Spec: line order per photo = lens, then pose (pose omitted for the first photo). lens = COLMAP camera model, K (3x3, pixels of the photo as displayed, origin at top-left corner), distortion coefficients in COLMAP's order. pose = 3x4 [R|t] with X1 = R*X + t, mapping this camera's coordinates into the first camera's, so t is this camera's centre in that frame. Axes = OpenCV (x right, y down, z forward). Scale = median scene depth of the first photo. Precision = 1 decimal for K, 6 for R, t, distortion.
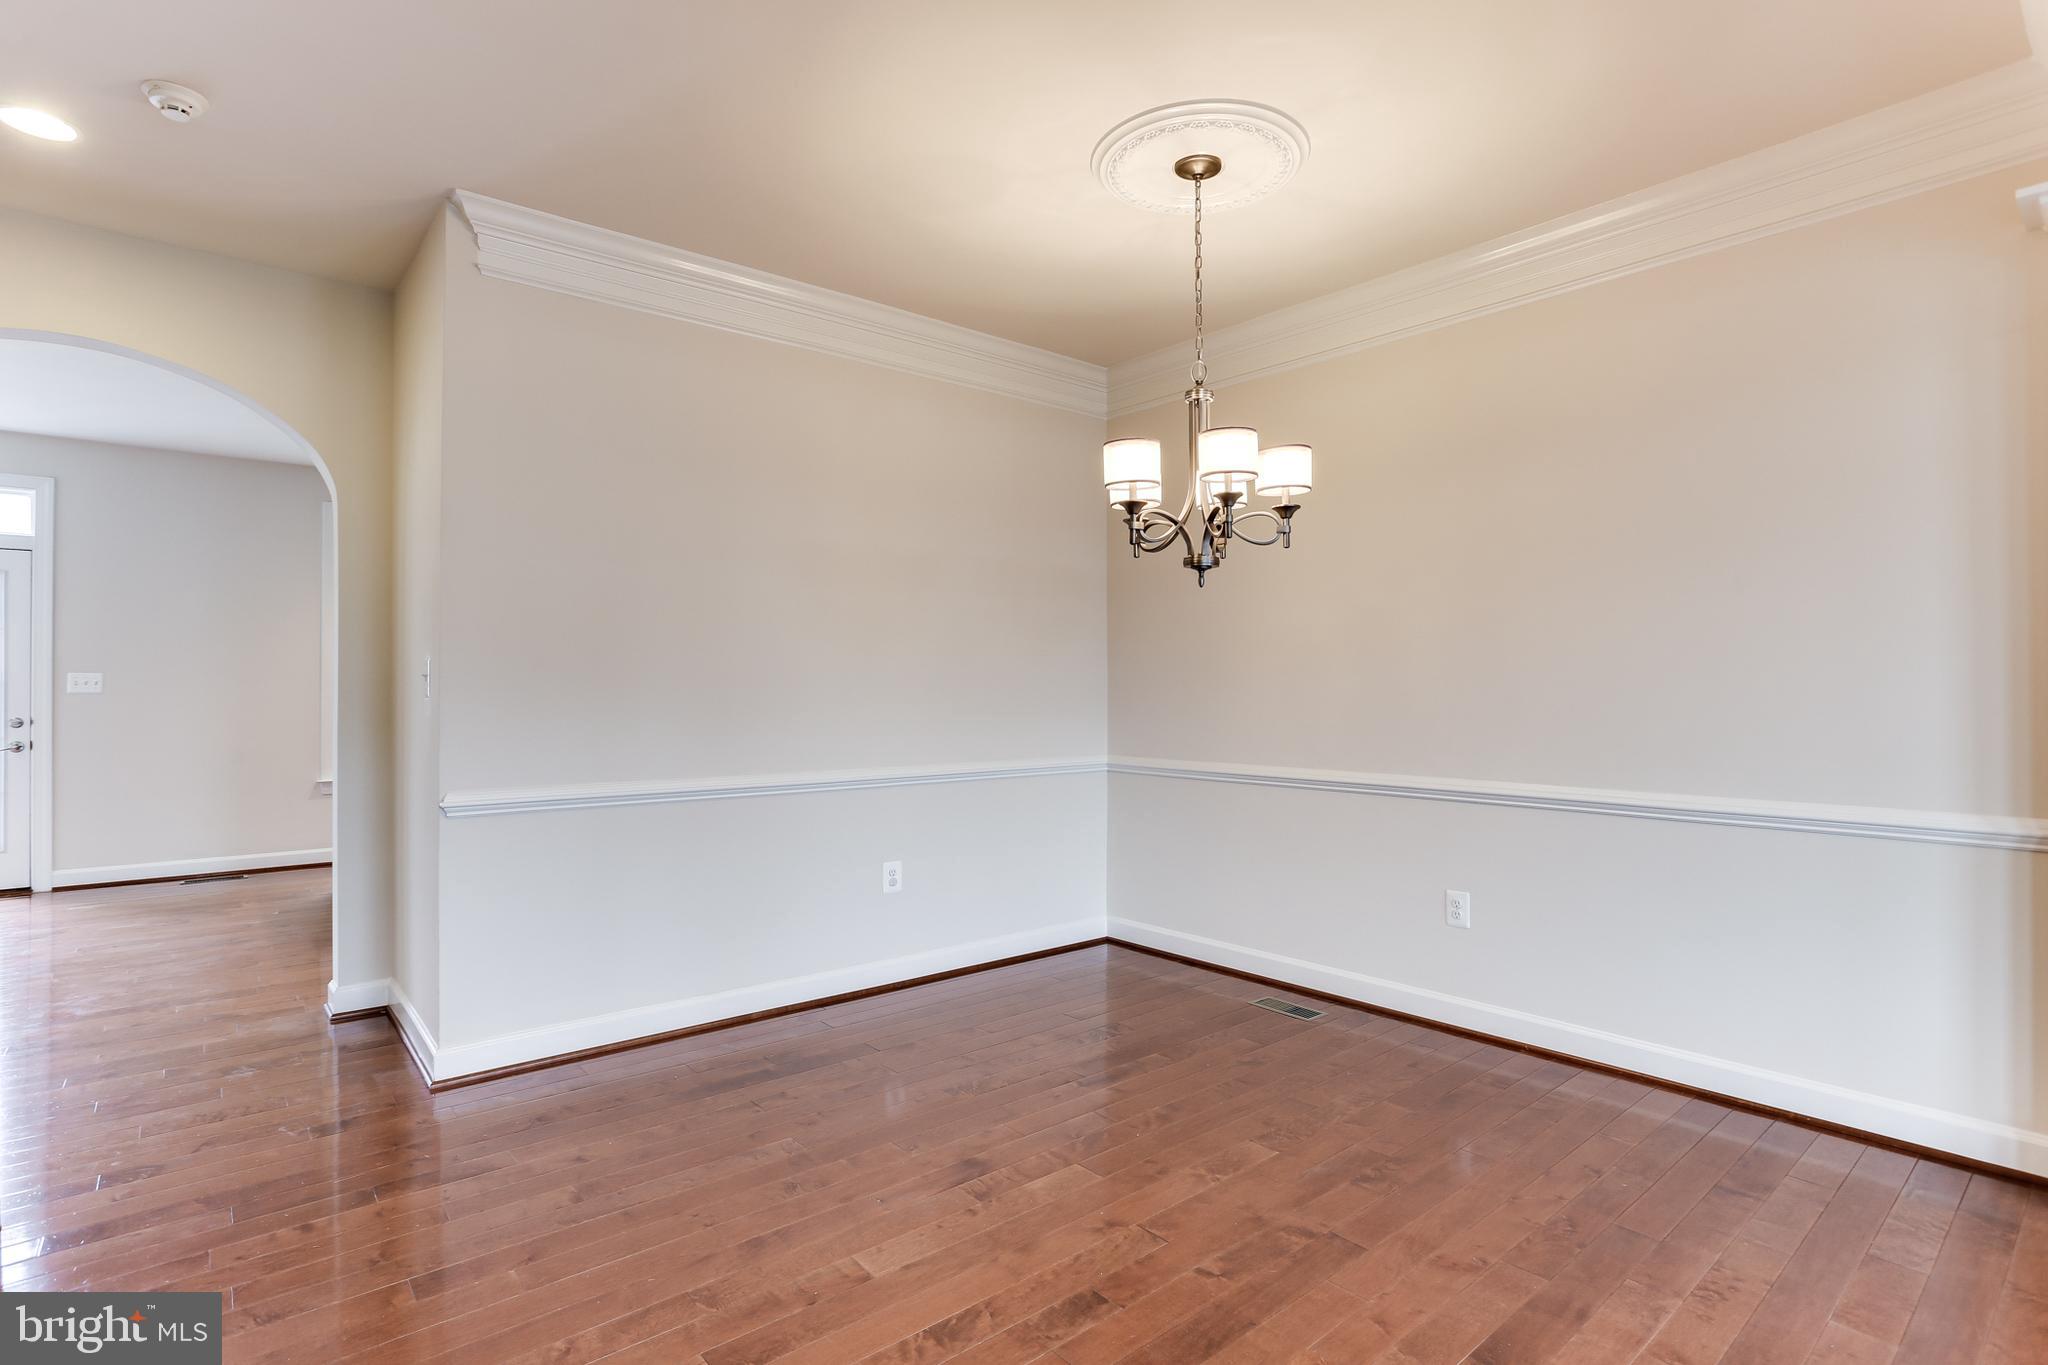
lens RADIAL K [[1019.8, 0, 1024.0], [0, 1019.8, 682.5], [0, 0, 1]] dist [-0.055968, 0.030806]
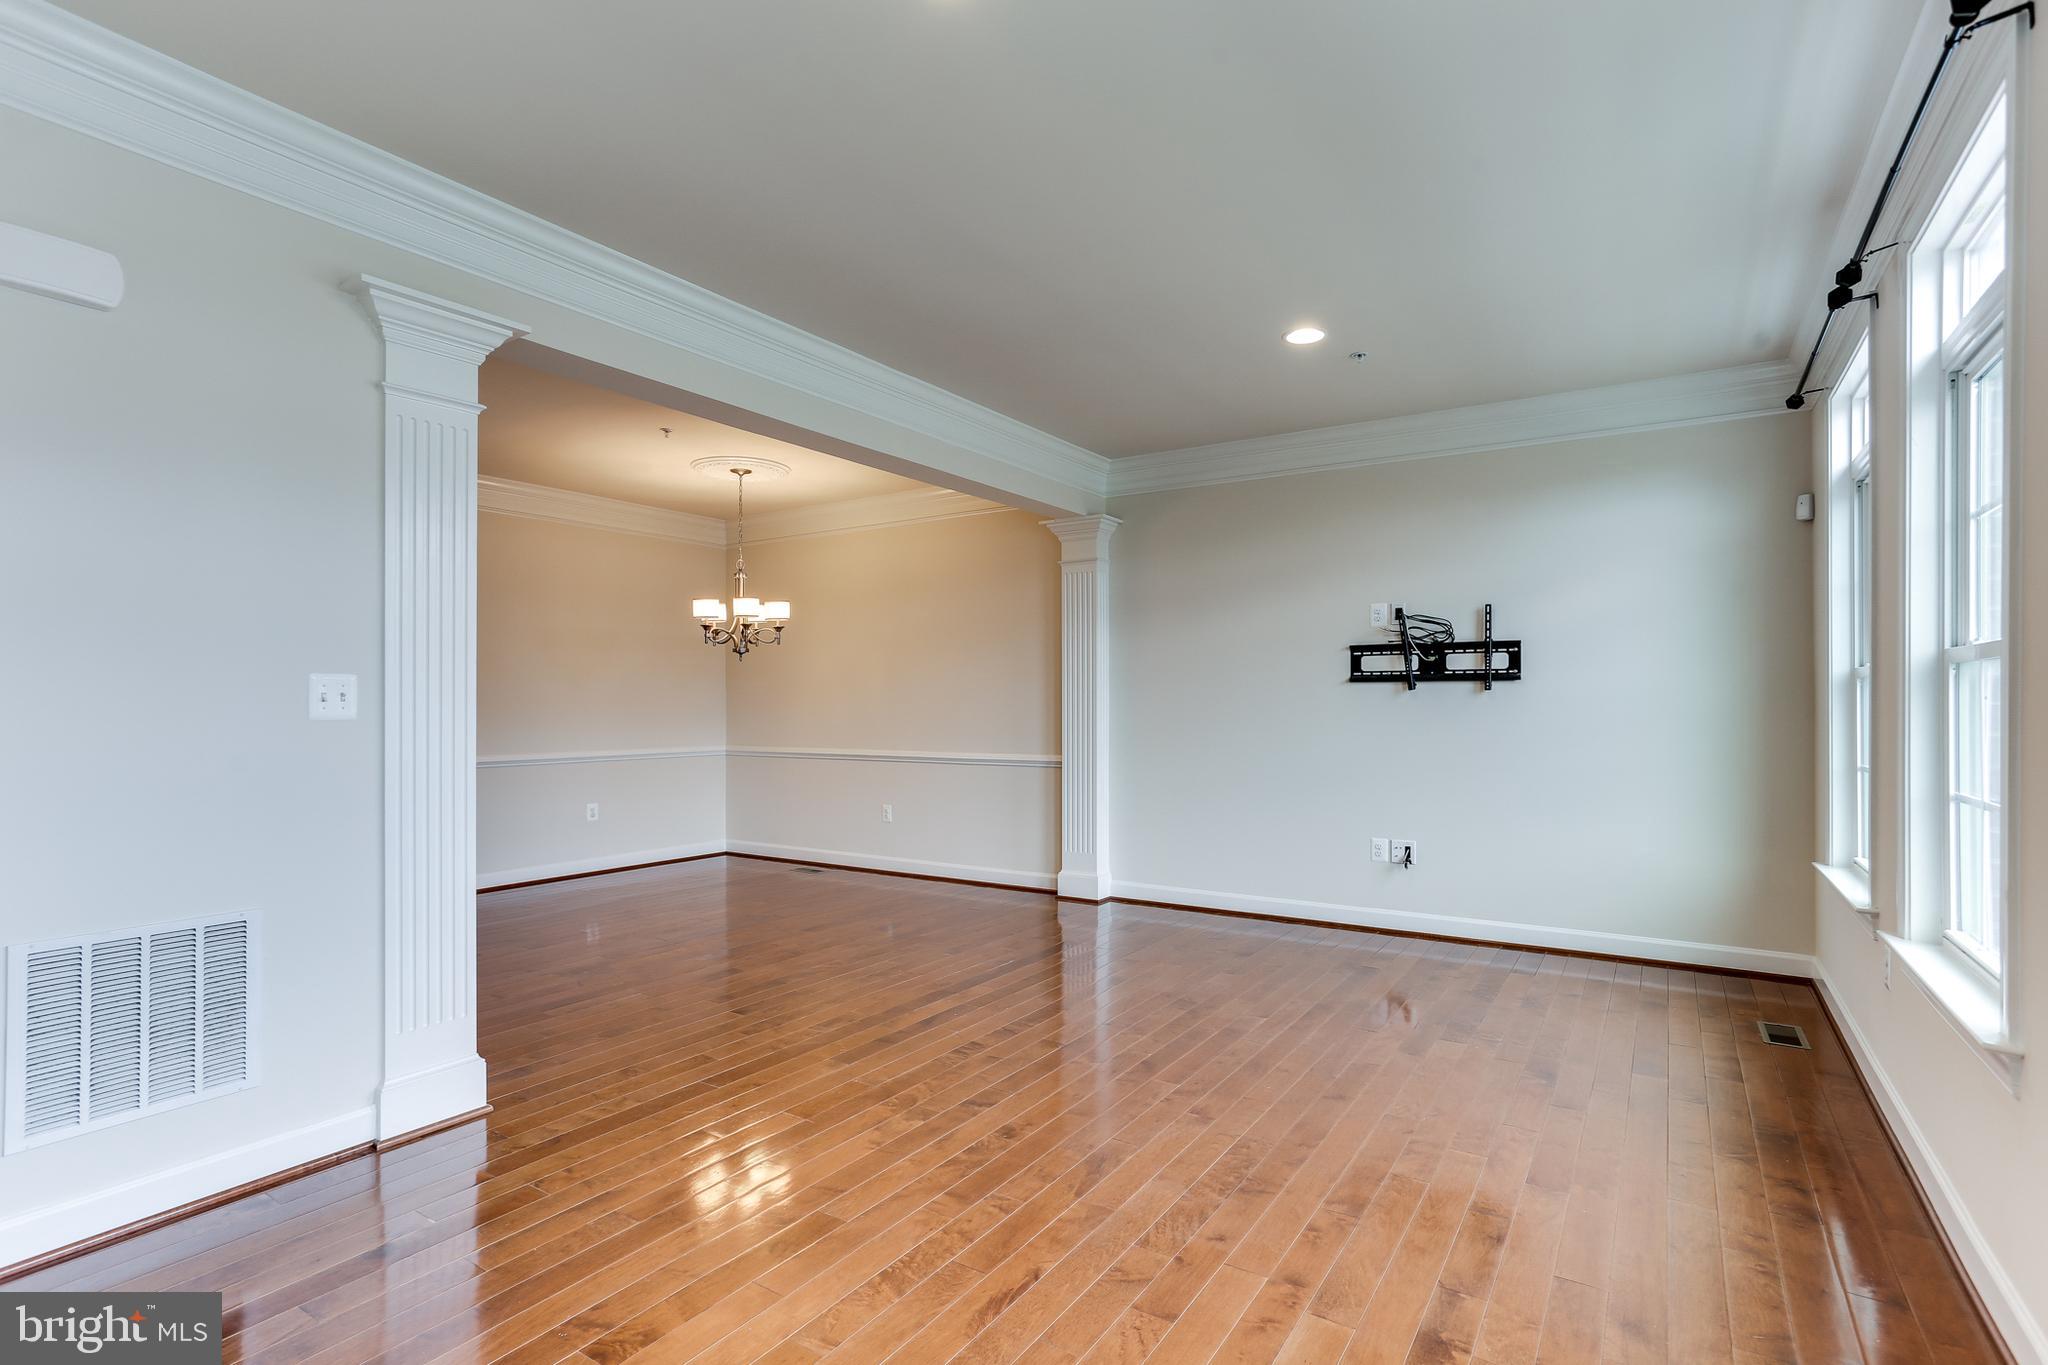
lens RADIAL K [[1019.8, 0, 1024.0], [0, 1019.8, 682.5], [0, 0, 1]] dist [-0.055968, 0.030806]
pose [[0.960940, -0.000948, 0.276755, 0.127063], [0.004629, 0.999909, -0.012645, -0.013971], [-0.276718, 0.013432, 0.960857, -1.074060]]
